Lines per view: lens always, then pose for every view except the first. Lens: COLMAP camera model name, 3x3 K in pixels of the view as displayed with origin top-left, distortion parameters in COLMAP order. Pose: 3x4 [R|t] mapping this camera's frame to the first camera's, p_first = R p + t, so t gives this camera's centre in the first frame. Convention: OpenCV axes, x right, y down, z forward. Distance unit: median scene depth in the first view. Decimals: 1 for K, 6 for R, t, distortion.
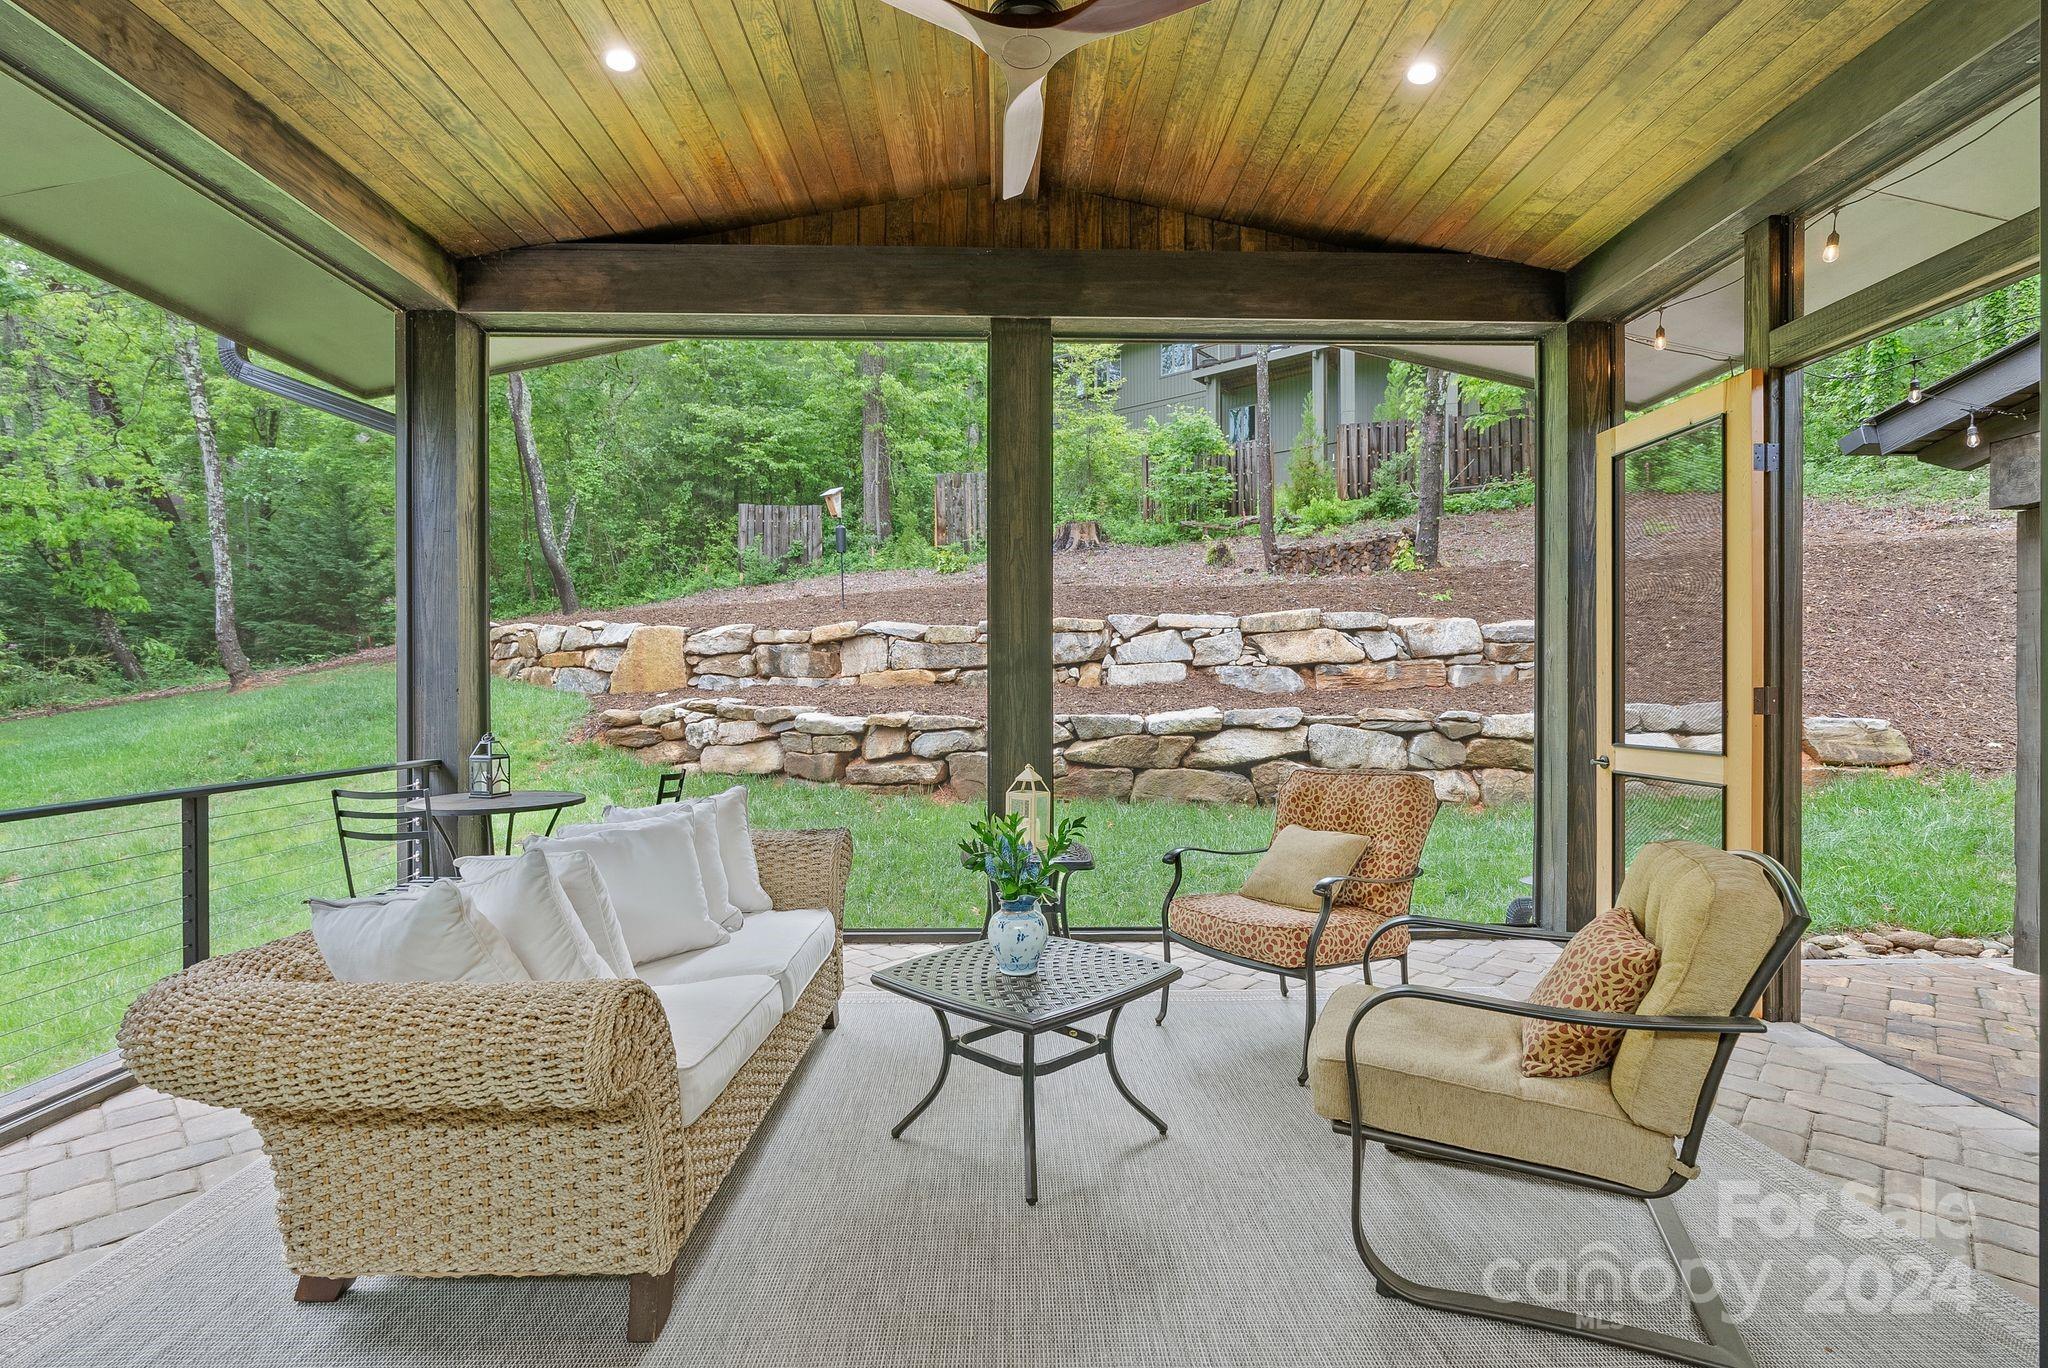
lens RADIAL K [[937.9, 0, 1035.4], [0, 937.9, 689.2], [0, 0, 1]] dist [-0.012717, 0.005523]
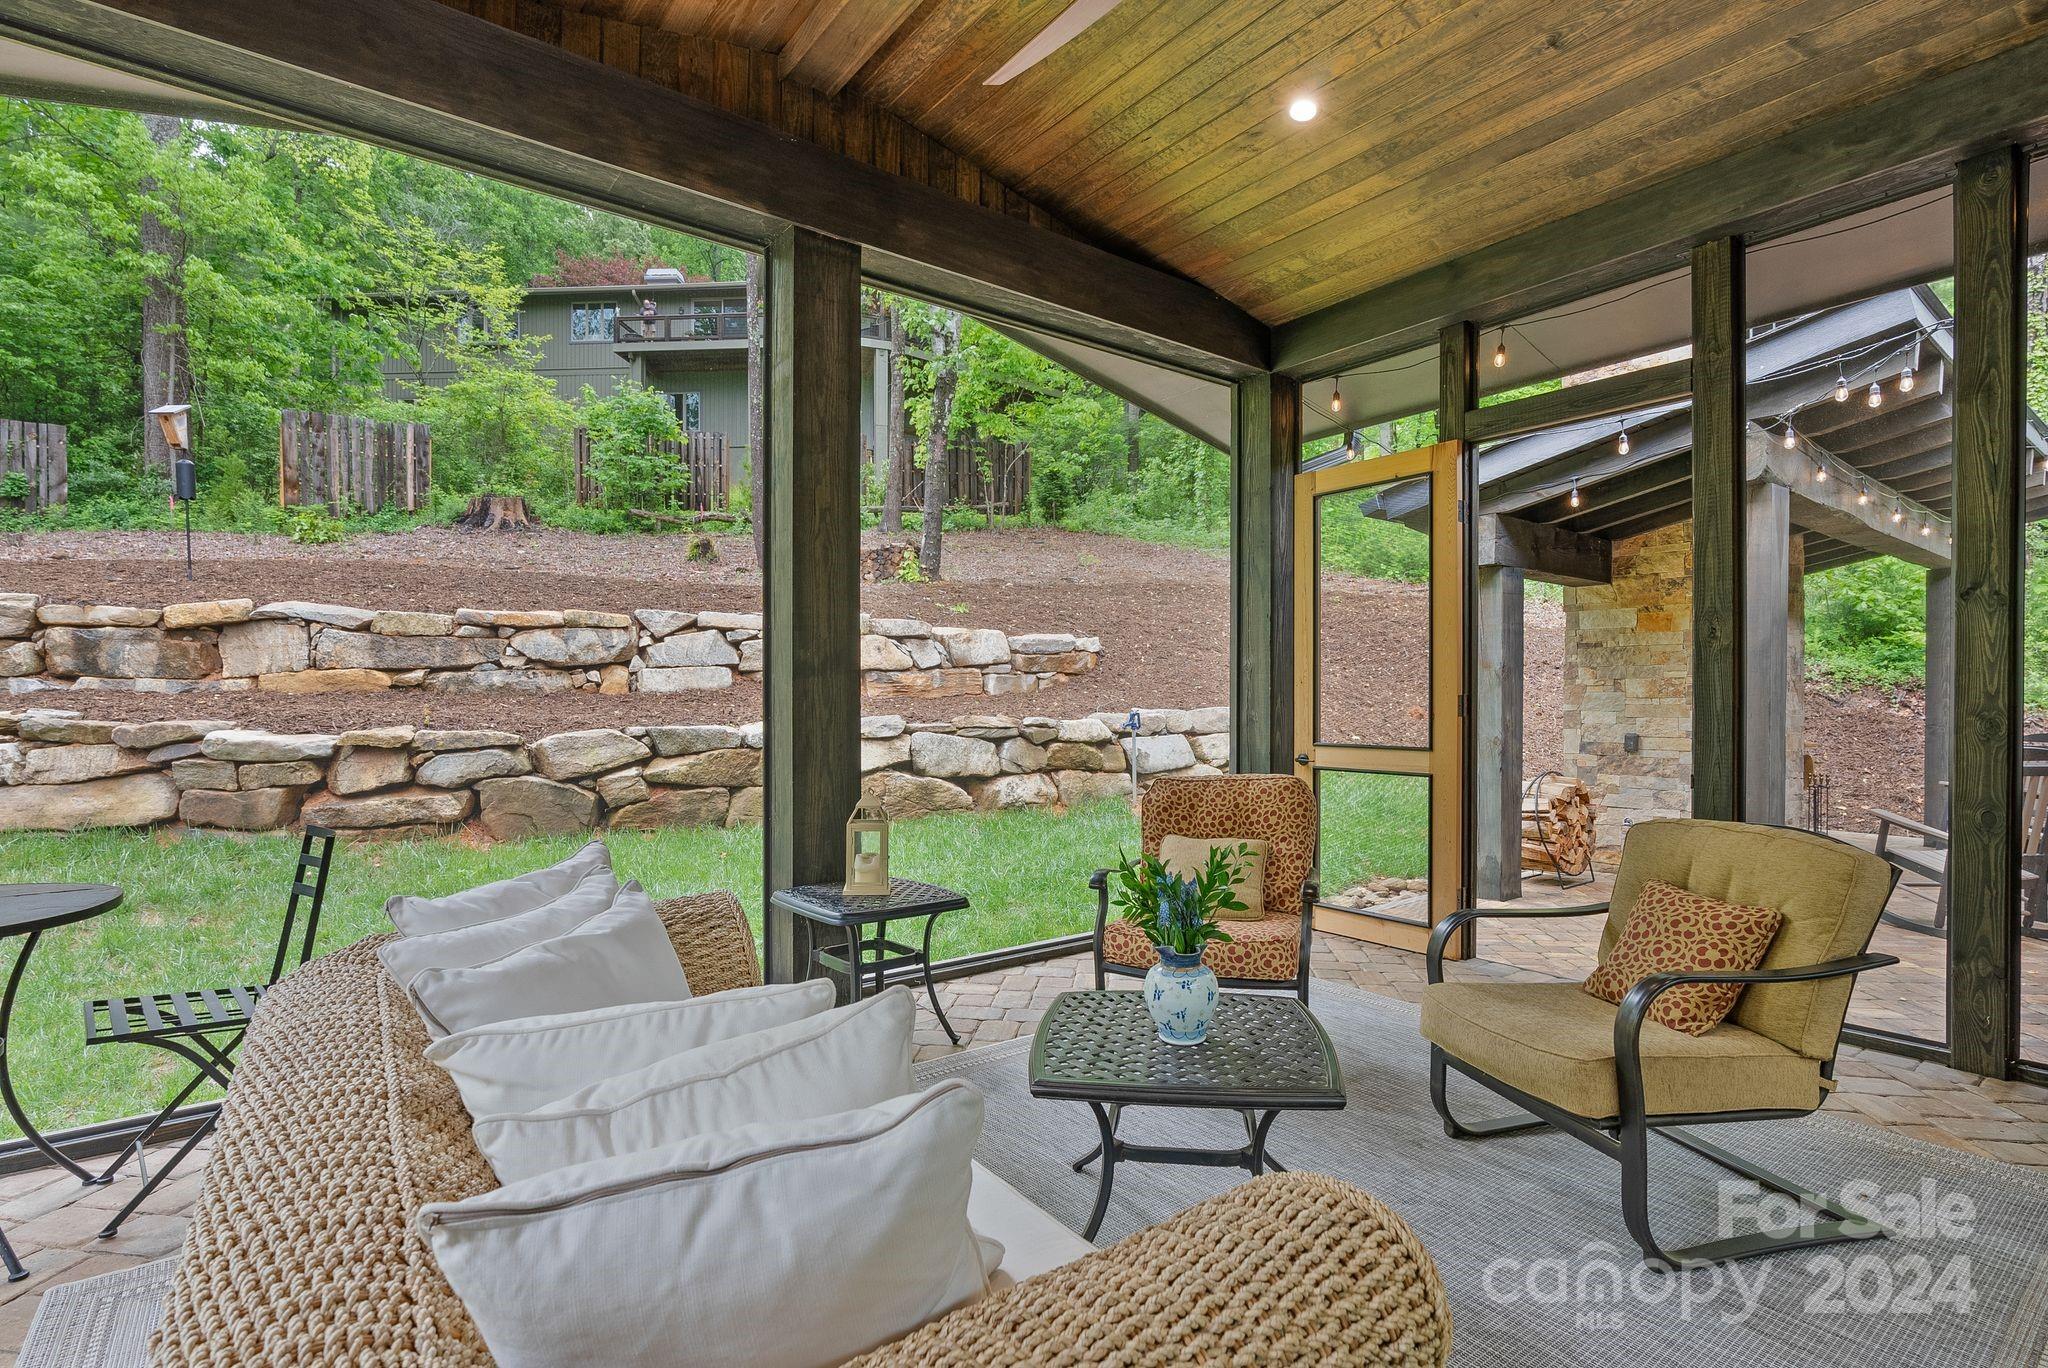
lens RADIAL K [[958.2, 0, 1009.6], [0, 958.2, 699.8], [0, 0, 1]] dist [-0.010105, 0.002532]
pose [[0.819945, -0.000164, 0.572442, -0.173474], [-0.001279, 0.999997, 0.002118, 0.000994], [-0.572441, -0.002469, 0.819942, 0.112281]]
